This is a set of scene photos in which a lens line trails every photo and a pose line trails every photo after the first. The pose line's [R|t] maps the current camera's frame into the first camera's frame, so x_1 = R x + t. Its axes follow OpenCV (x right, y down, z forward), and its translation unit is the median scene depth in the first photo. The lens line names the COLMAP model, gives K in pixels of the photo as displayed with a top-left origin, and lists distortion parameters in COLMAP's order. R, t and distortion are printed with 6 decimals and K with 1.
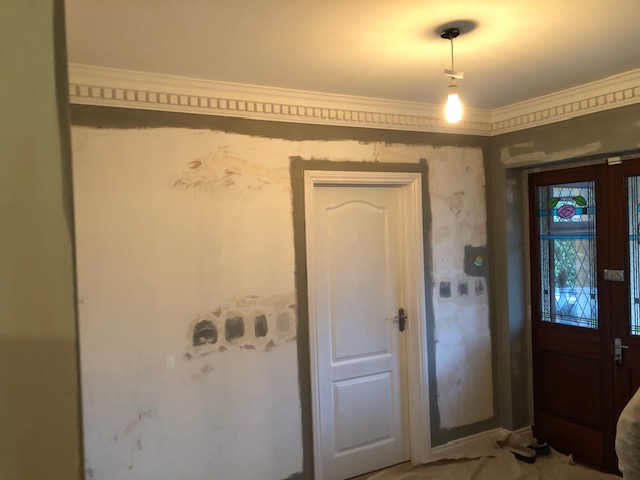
lens RADIAL K [[502.9, 0, 320.0], [0, 502.9, 240.0], [0, 0, 1]] dist [0.023055, -0.003303]
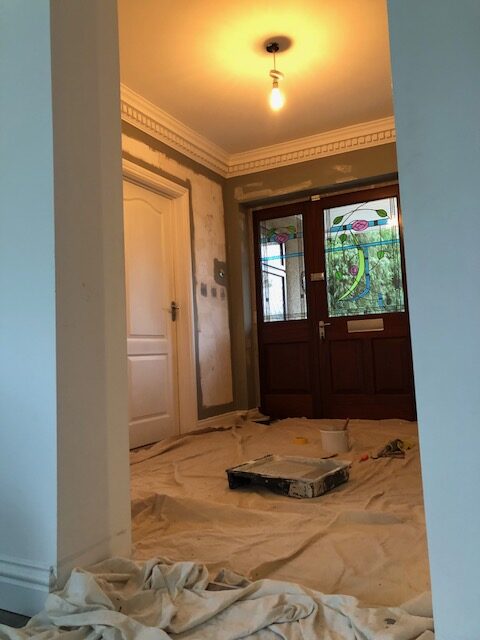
lens RADIAL K [[502.9, 0, 240.0], [0, 502.9, 320.0], [0, 0, 1]] dist [0.023055, -0.003303]
pose [[0.829773, 0.034835, 0.557013, -0.349864], [0.024809, 0.994761, -0.099168, 0.294056], [-0.557549, 0.096106, 0.824562, -0.033136]]
